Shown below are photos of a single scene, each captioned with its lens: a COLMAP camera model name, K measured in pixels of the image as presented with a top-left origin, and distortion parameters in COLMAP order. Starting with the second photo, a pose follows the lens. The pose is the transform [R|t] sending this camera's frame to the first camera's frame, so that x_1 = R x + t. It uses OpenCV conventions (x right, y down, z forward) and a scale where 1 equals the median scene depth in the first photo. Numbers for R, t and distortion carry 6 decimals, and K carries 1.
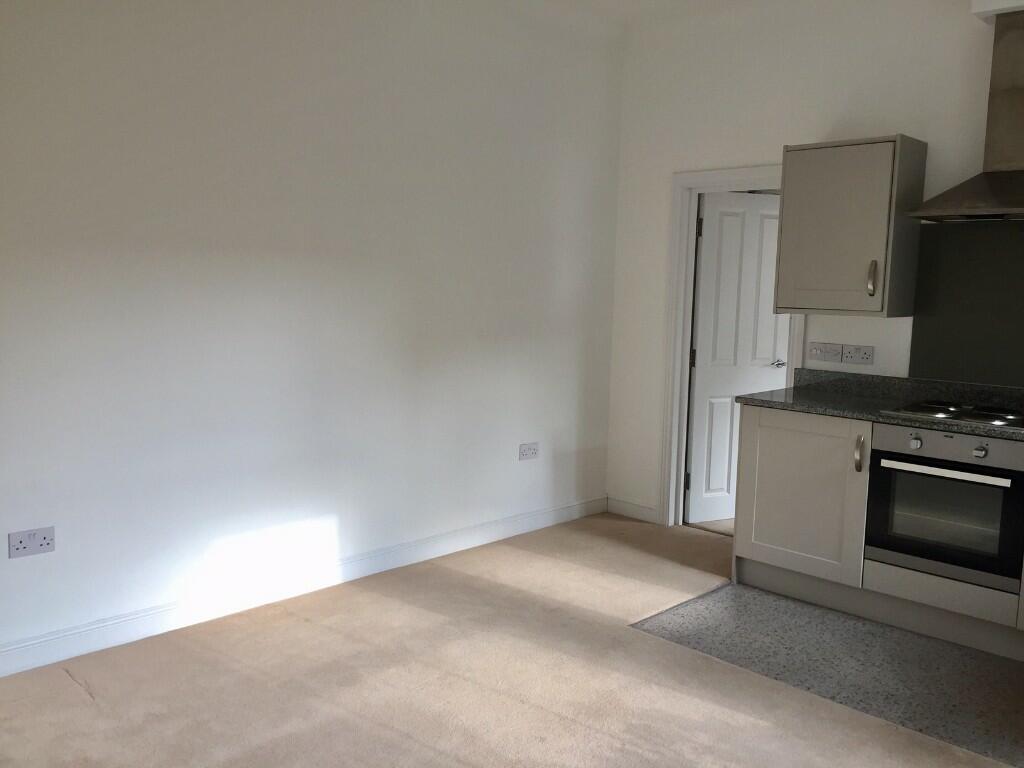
lens RADIAL K [[877.5, 0, 495.6], [0, 877.5, 376.2], [0, 0, 1]] dist [0.068724, -0.115312]
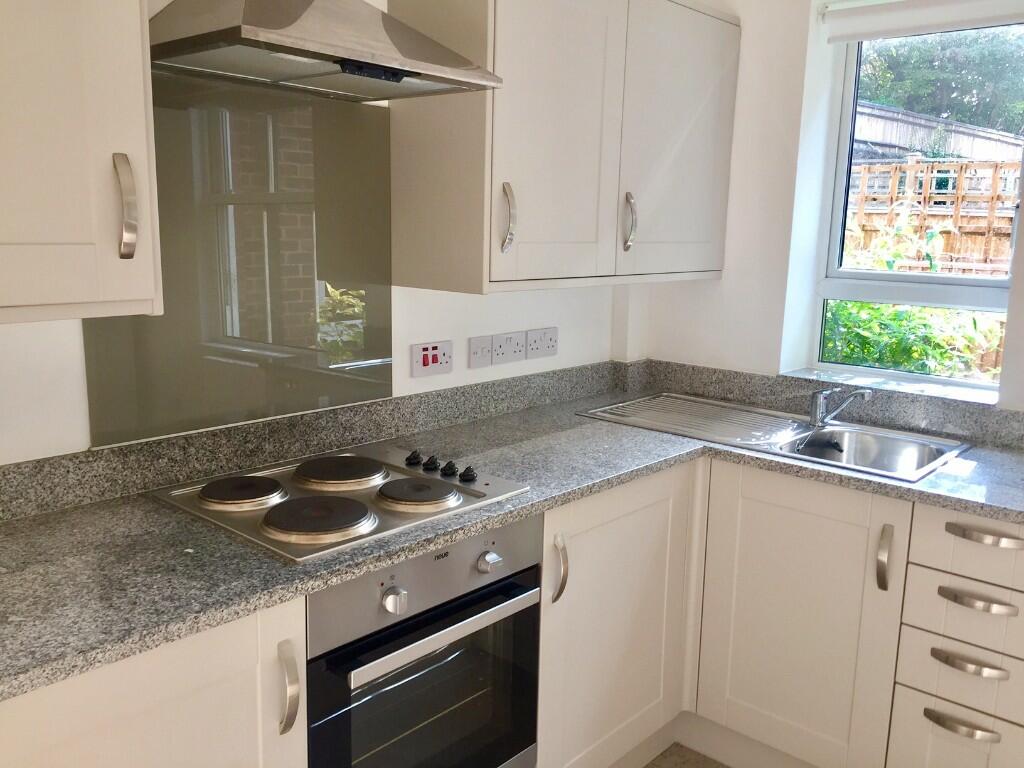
lens RADIAL K [[883.0, 0, 512.0], [0, 883.0, 384.0], [0, 0, 1]] dist [0.076600, -0.117021]
pose [[-0.061764, -0.201662, 0.977506, 0.059894], [0.089134, 0.974348, 0.206642, -0.098884], [-0.994103, 0.099892, -0.042204, 0.846540]]
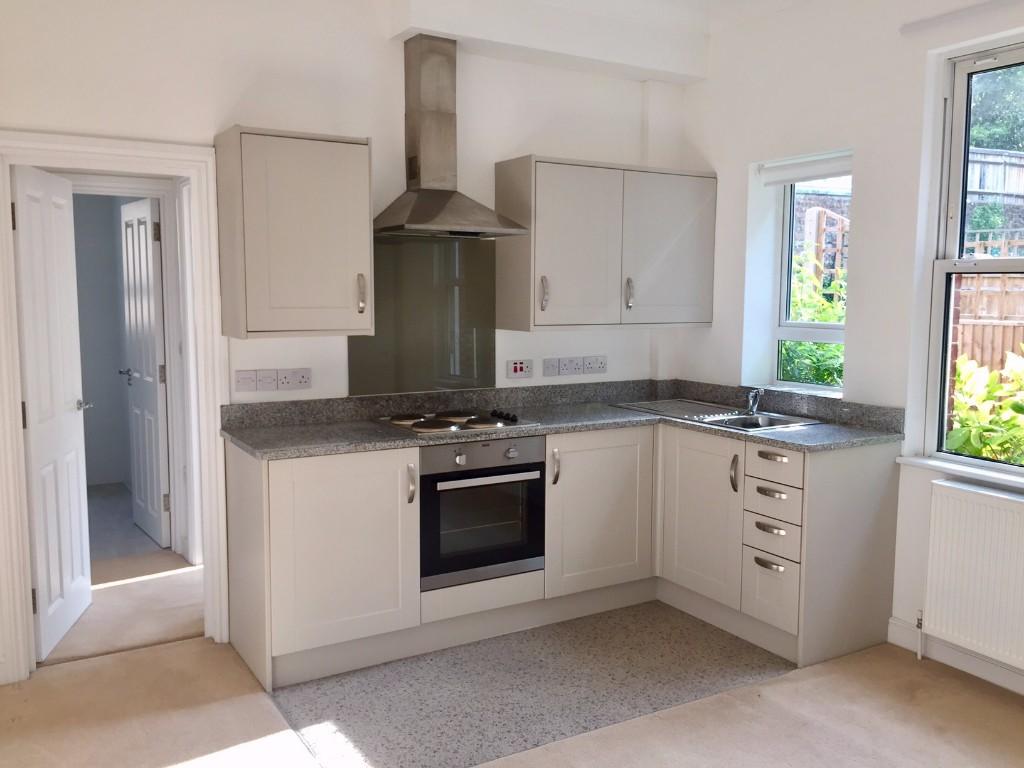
lens RADIAL K [[877.5, 0, 495.6], [0, 877.5, 376.2], [0, 0, 1]] dist [0.068724, -0.115312]
pose [[0.253749, -0.112634, 0.960690, -0.406543], [0.110216, 0.990095, 0.086970, -0.087124], [-0.960970, 0.083815, 0.263650, 0.617275]]
